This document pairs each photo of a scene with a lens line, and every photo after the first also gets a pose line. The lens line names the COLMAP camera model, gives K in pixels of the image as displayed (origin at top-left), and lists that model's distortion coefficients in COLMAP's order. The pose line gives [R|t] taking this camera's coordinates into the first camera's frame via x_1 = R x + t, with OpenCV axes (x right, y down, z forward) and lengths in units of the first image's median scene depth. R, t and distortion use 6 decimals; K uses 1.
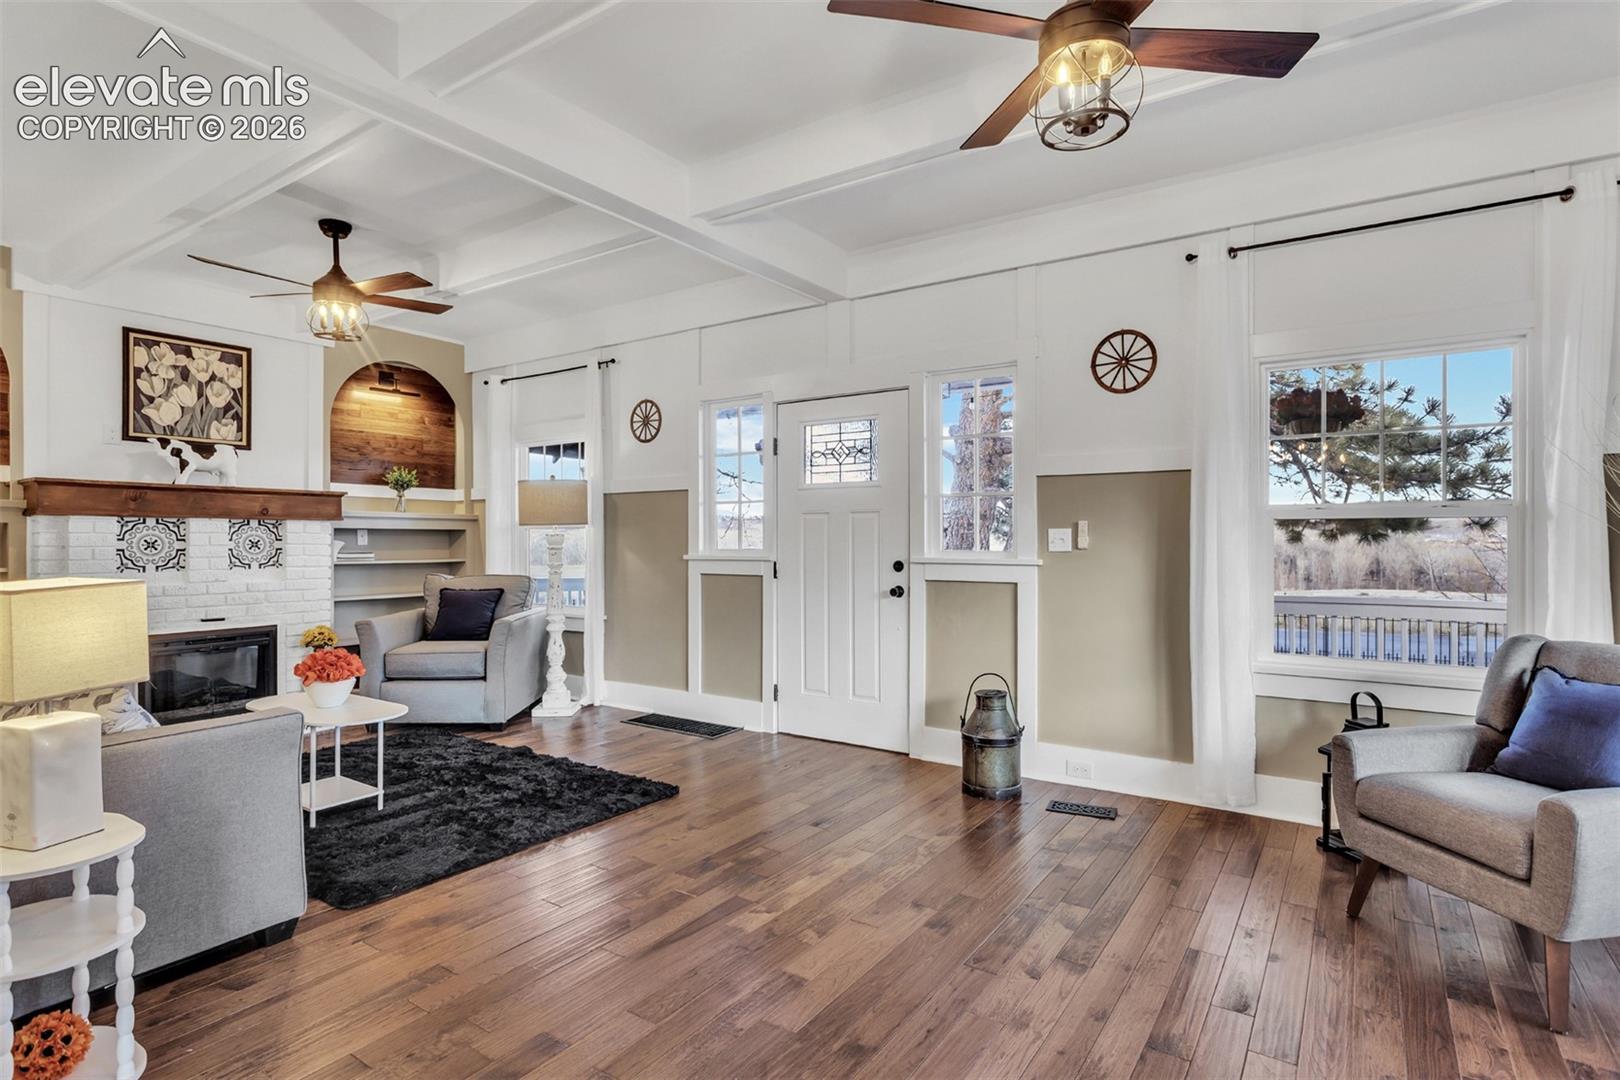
lens RADIAL K [[820.4, 0, 809.9], [0, 820.4, 545.4], [0, 0, 1]] dist [-0.004716, 0.000640]
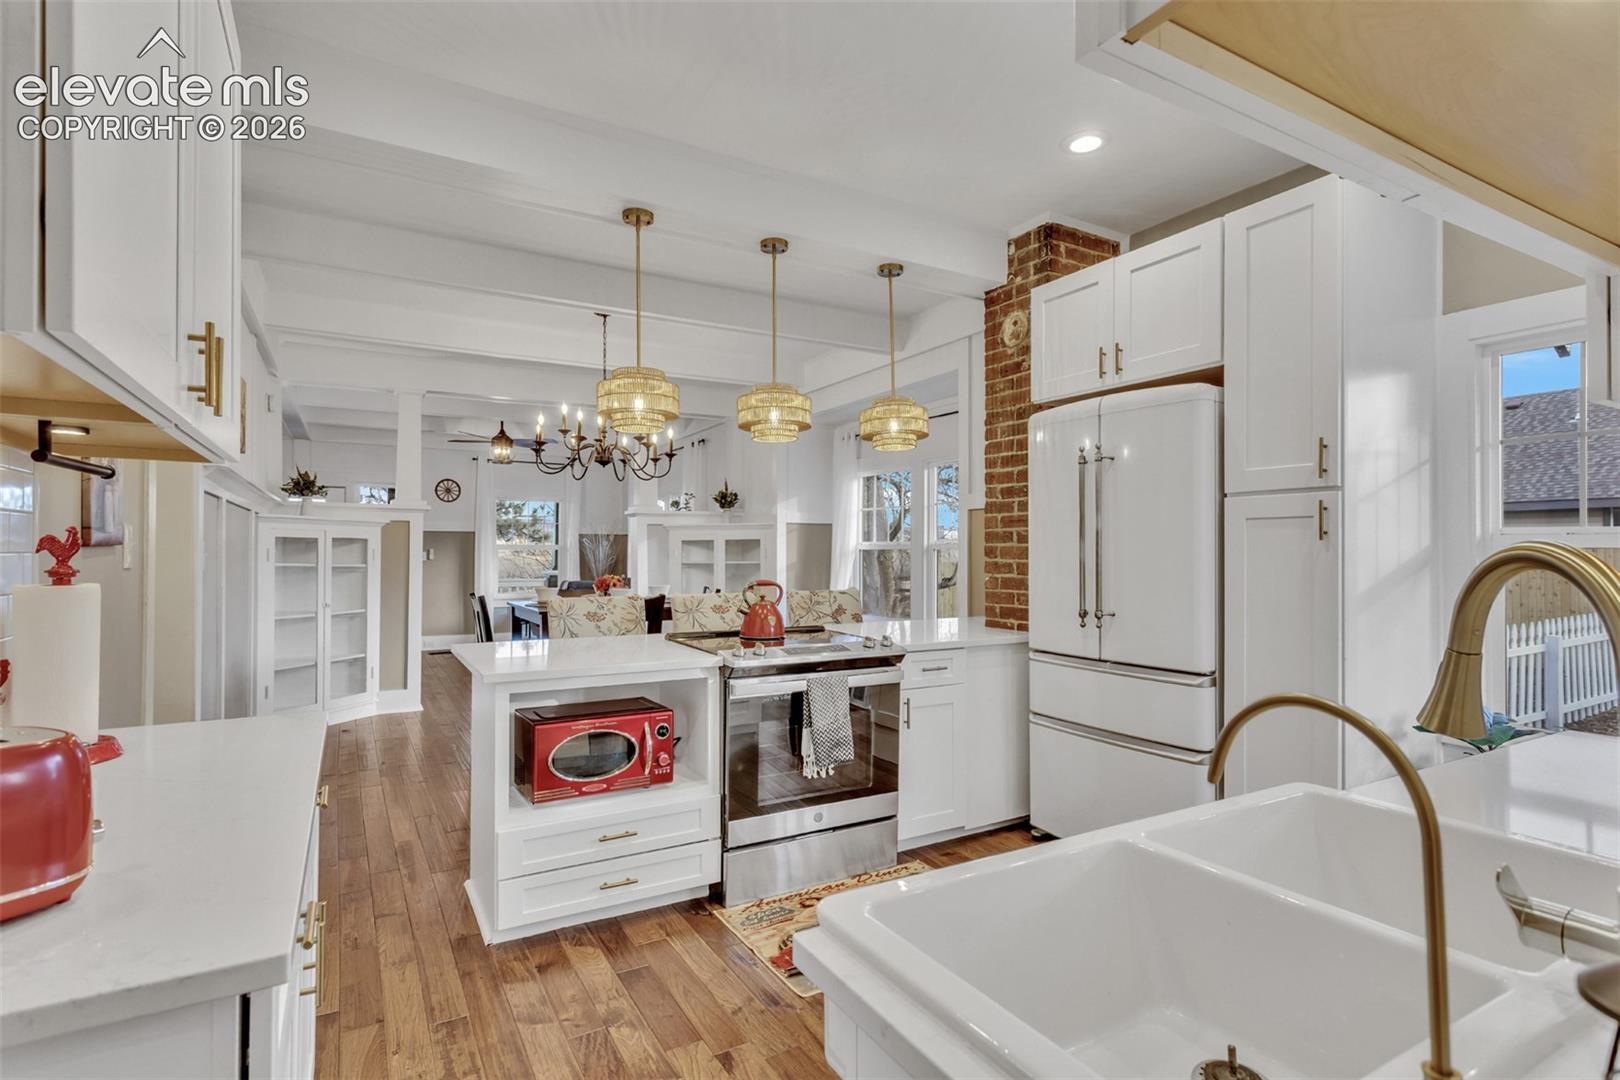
lens RADIAL K [[792.6, 0, 805.7], [0, 792.6, 546.9], [0, 0, 1]] dist [0.004548, 0.000659]
pose [[0.441633, 0.004085, 0.897186, -1.269159], [0.000867, 0.999987, -0.004980, -0.020004], [-0.897195, 0.002977, 0.441624, -1.072398]]
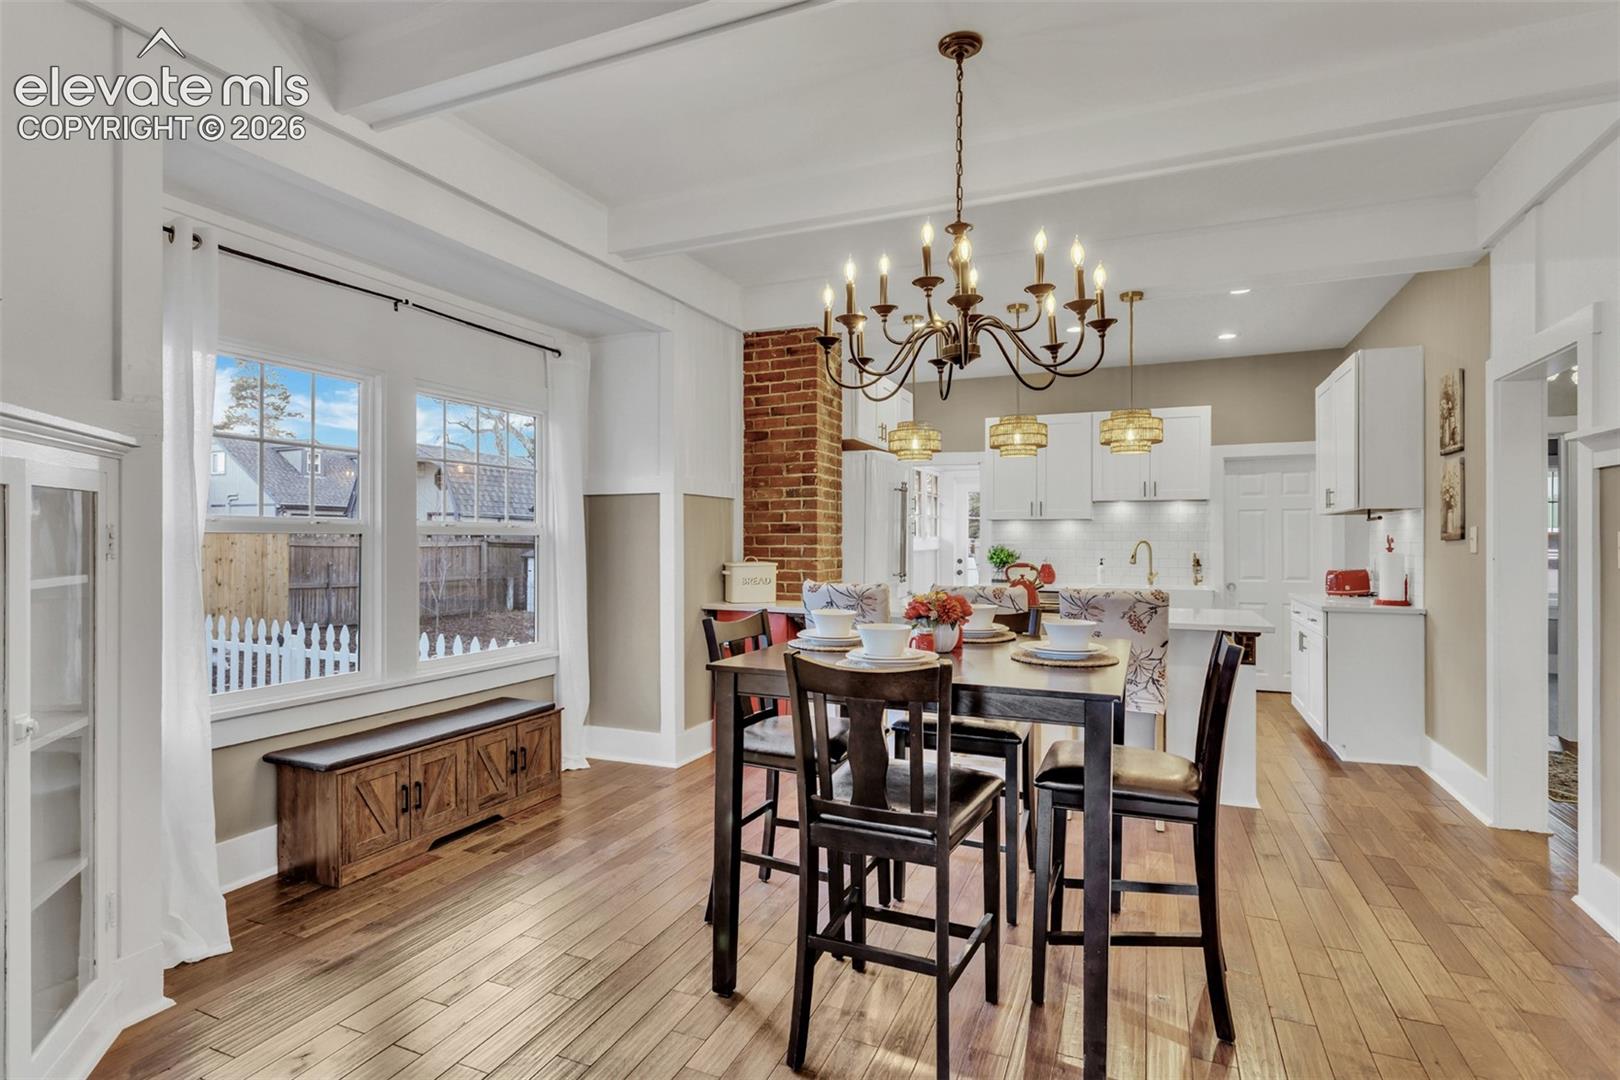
lens RADIAL K [[800.2, 0, 812.6], [0, 800.2, 535.5], [0, 0, 1]] dist [-0.007211, -0.000886]
pose [[-0.981658, -0.005533, -0.190572, -0.162484], [-0.004985, 0.999982, -0.003353, -0.021531], [0.190587, -0.002342, -0.981667, 0.222379]]
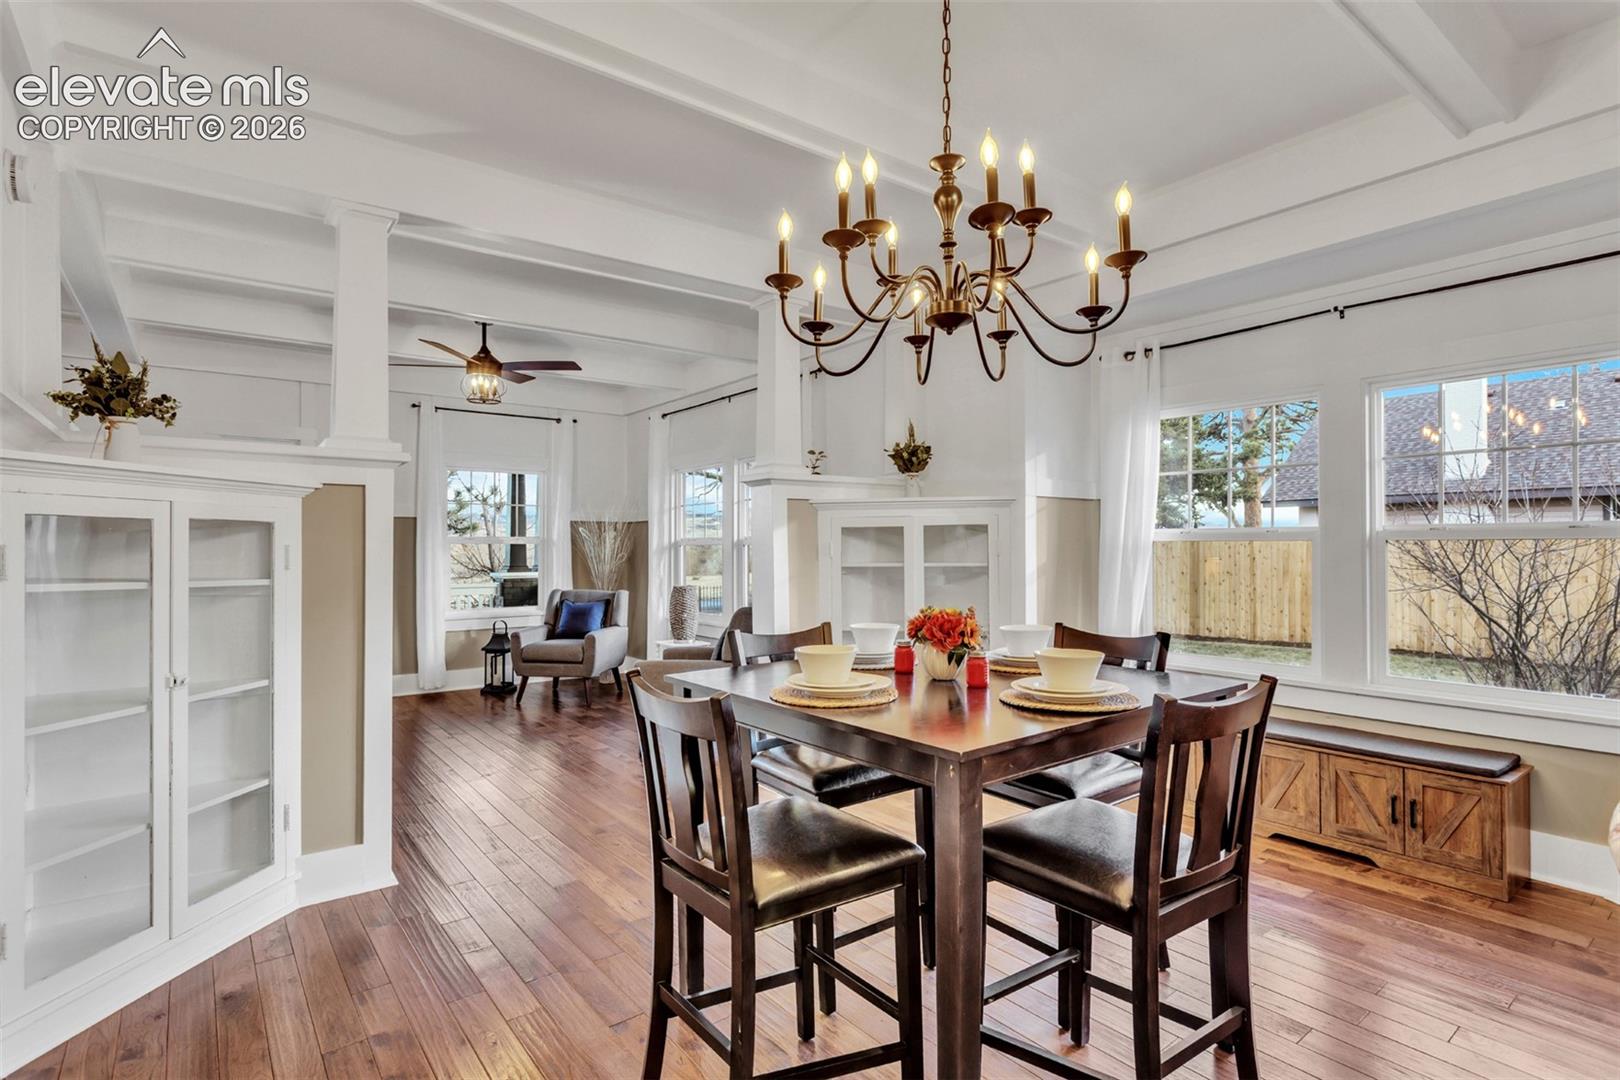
lens RADIAL K [[803.5, 0, 805.7], [0, 803.5, 545.5], [0, 0, 1]] dist [-0.007845, -0.000143]
pose [[0.321879, -0.004952, 0.946768, -0.825113], [0.004988, 0.999981, 0.003534, -0.023767], [-0.946768, 0.003585, 0.321898, -0.374284]]
